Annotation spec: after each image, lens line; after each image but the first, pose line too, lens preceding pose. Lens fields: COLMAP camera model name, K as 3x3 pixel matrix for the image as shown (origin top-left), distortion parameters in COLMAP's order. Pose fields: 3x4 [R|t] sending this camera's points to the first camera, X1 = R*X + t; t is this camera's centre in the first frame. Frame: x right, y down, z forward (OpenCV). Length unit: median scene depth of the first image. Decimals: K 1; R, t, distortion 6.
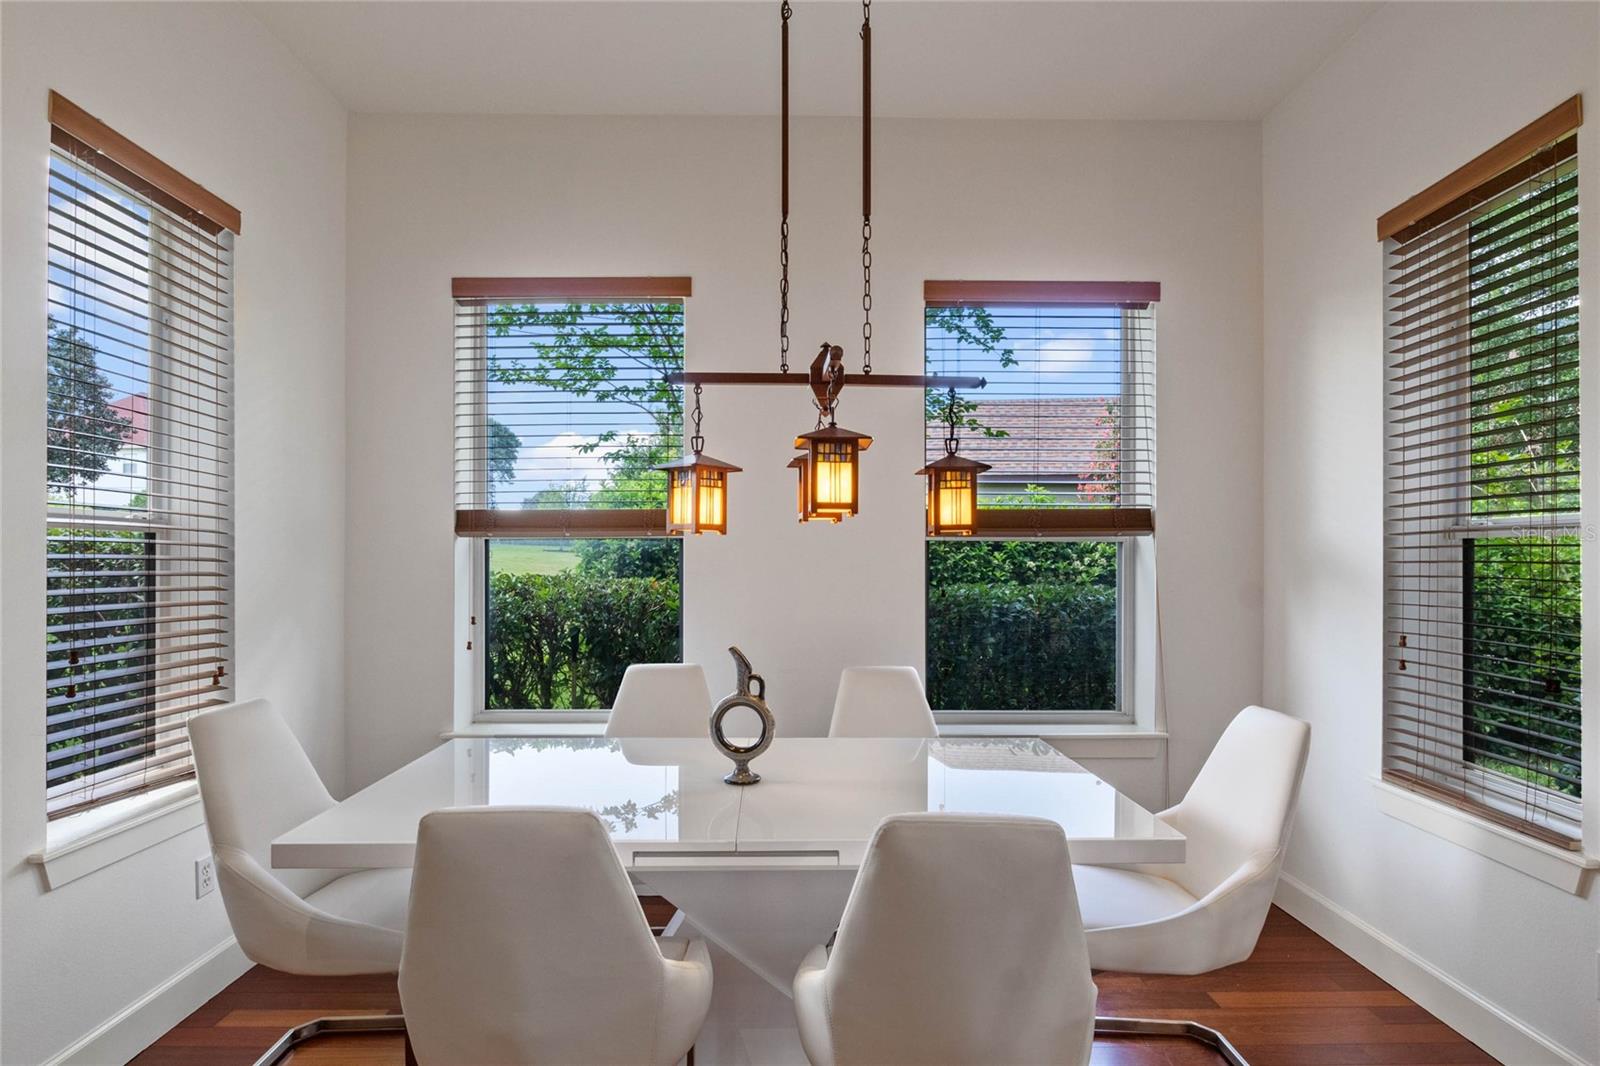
lens RADIAL K [[808.6, 0, 807.6], [0, 808.6, 559.7], [0, 0, 1]] dist [-0.001078, -0.000447]
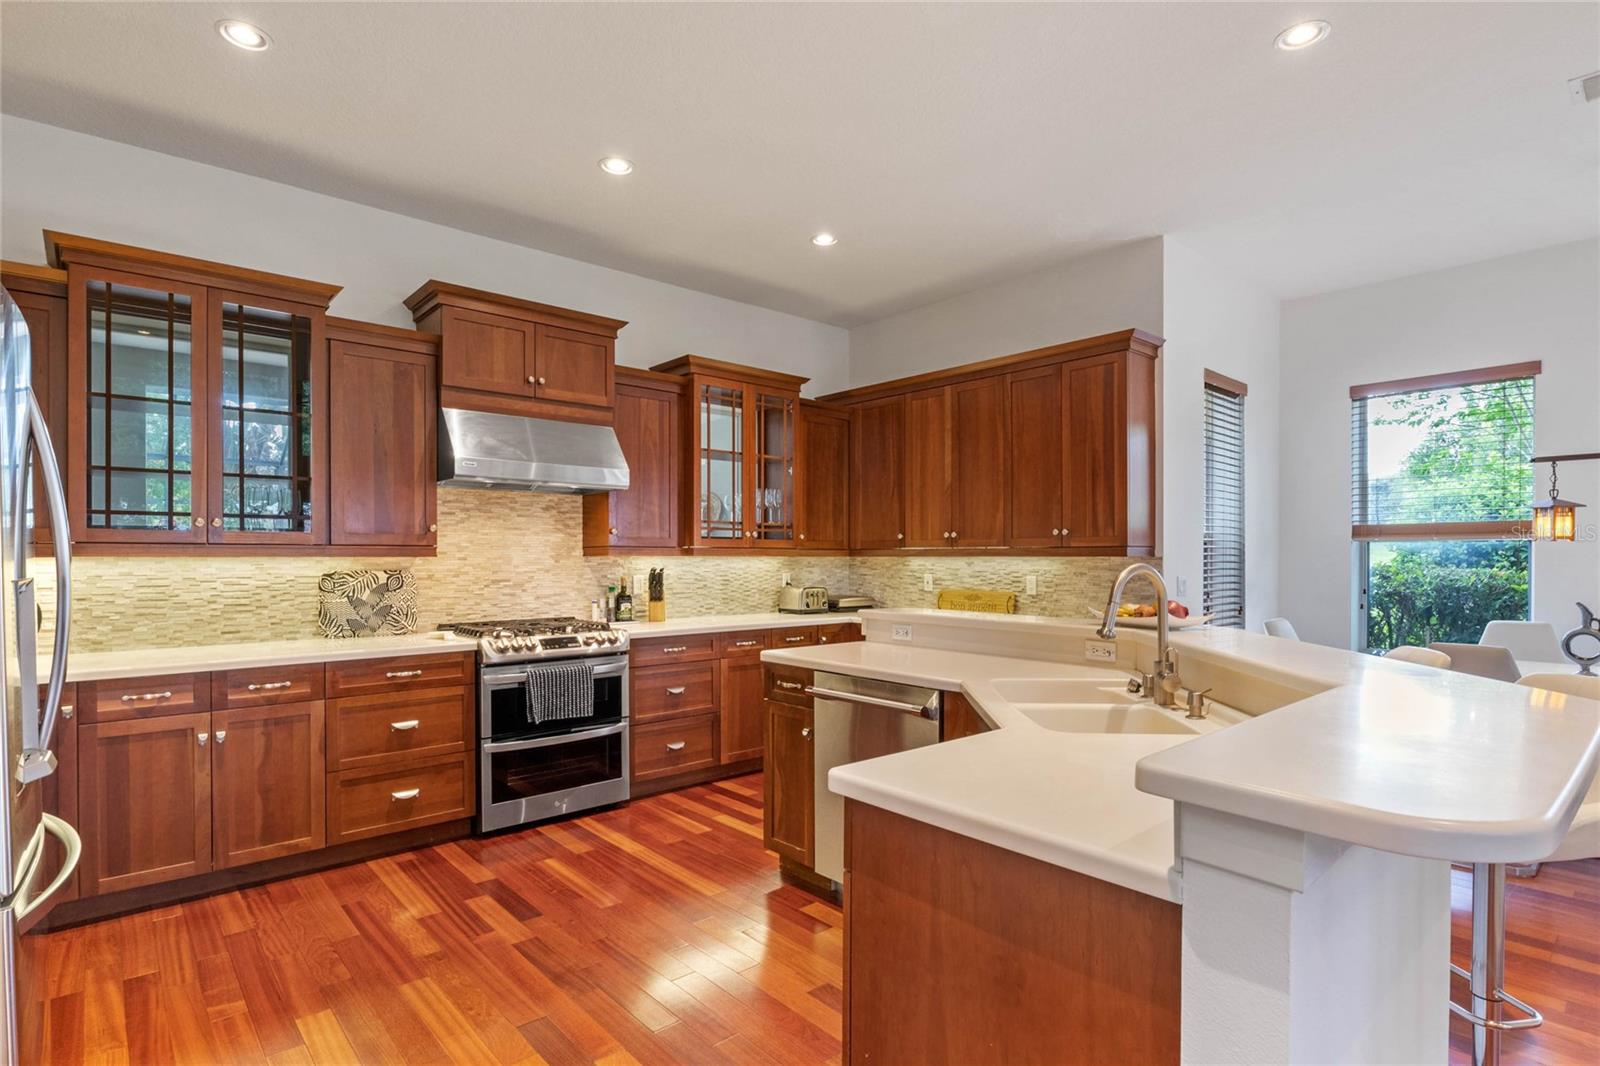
lens RADIAL K [[808.6, 0, 807.6], [0, 808.6, 559.7], [0, 0, 1]] dist [-0.001078, -0.000447]
pose [[0.665938, 0.001007, -0.746007, 0.105546], [0.003151, 0.999986, 0.004162, -0.000406], [0.746001, -0.005123, 0.665926, -1.476274]]
